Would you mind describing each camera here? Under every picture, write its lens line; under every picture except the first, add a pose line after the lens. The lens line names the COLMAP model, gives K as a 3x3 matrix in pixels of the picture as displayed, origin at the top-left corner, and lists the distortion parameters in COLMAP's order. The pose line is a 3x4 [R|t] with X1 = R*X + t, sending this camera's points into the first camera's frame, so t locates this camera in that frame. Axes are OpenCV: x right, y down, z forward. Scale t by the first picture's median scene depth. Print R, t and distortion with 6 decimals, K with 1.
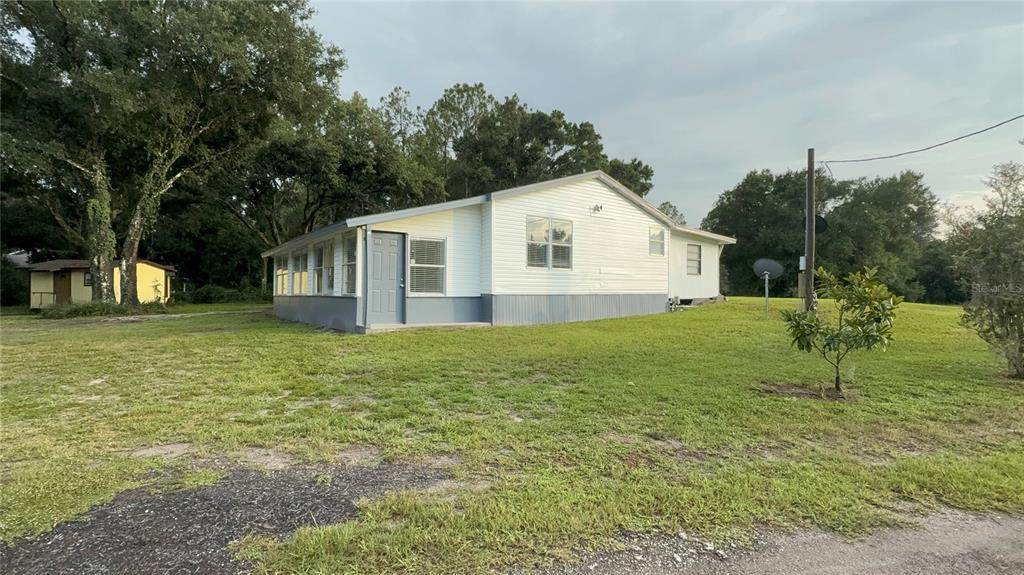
lens RADIAL K [[466.1, 0, 510.7], [0, 466.1, 285.7], [0, 0, 1]] dist [0.000390, -0.000130]
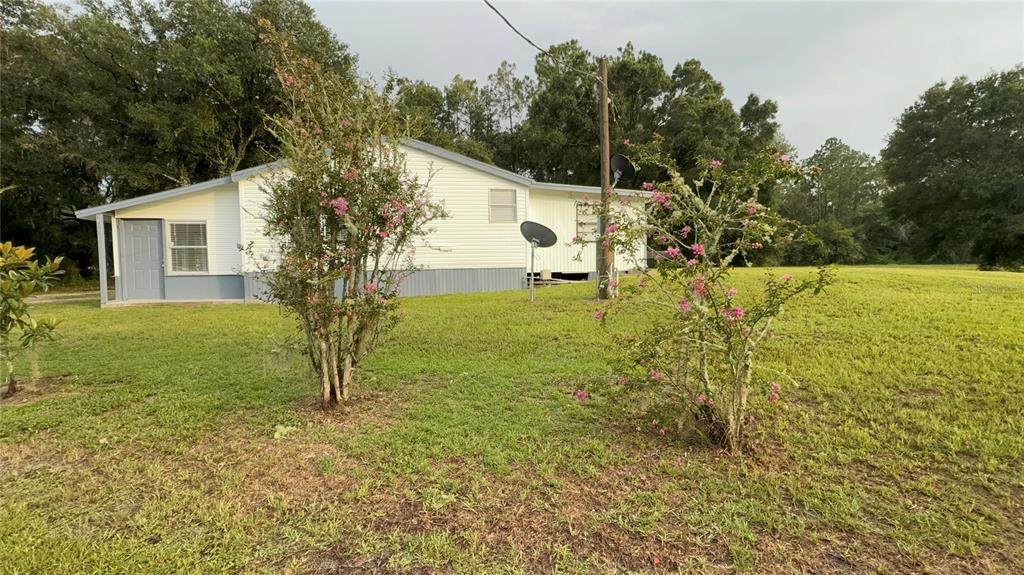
lens RADIAL K [[466.1, 0, 510.7], [0, 466.1, 285.7], [0, 0, 1]] dist [0.000390, -0.000130]
pose [[0.900636, 0.004229, -0.434553, 0.425614], [0.022406, 0.998171, 0.056152, 0.001870], [0.433996, -0.060309, 0.898894, 0.144108]]
